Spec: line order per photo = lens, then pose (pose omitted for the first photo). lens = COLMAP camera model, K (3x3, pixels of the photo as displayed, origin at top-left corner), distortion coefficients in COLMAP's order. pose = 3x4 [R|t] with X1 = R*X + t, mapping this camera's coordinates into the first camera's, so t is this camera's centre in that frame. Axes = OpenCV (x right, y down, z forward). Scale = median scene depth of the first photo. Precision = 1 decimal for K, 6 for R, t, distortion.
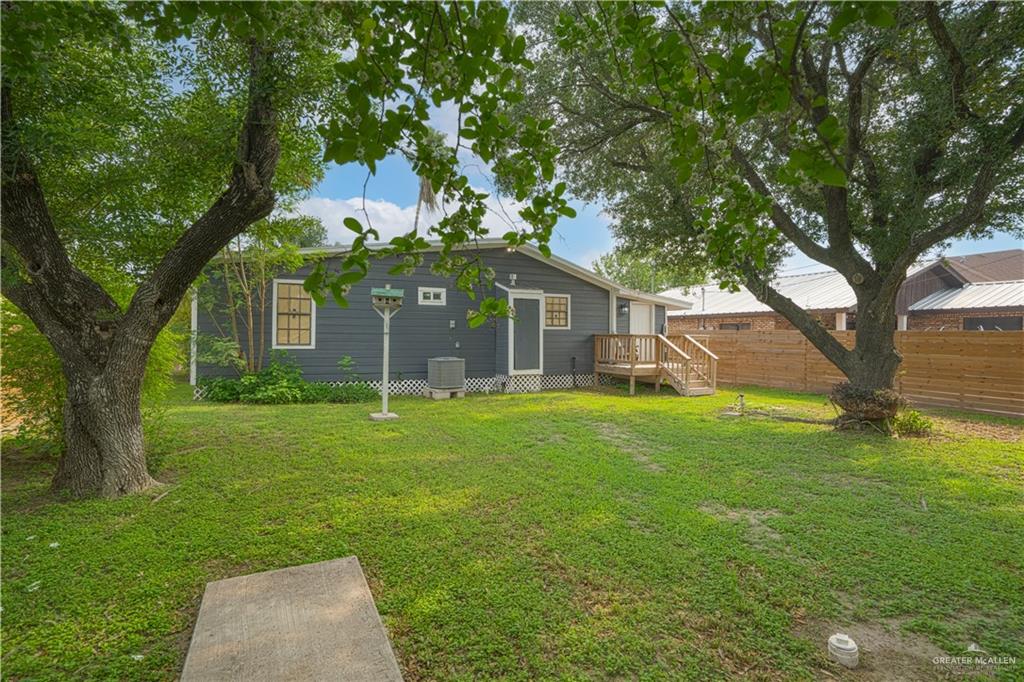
lens RADIAL K [[494.8, 0, 515.1], [0, 494.8, 338.5], [0, 0, 1]] dist [-0.022612, 0.002077]
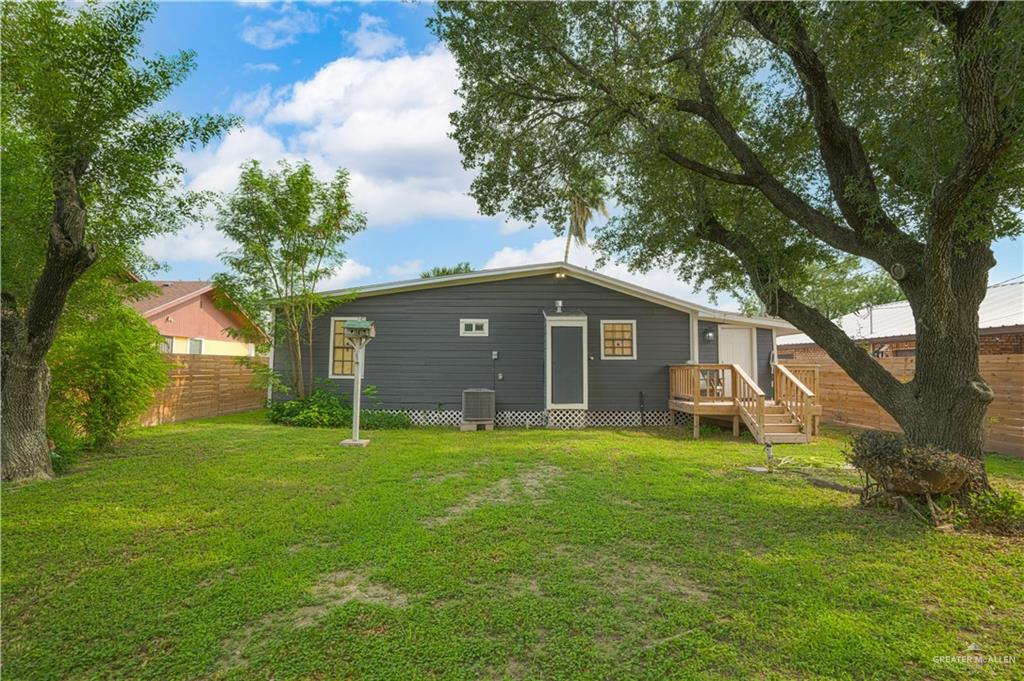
lens RADIAL K [[494.8, 0, 512.7], [0, 494.8, 343.8], [0, 0, 1]] dist [-0.022612, 0.002077]
pose [[0.900804, -0.024969, -0.433507, 0.330376], [-0.001448, 0.998167, -0.060501, 0.008010], [0.434223, 0.055128, 0.899117, 0.131725]]
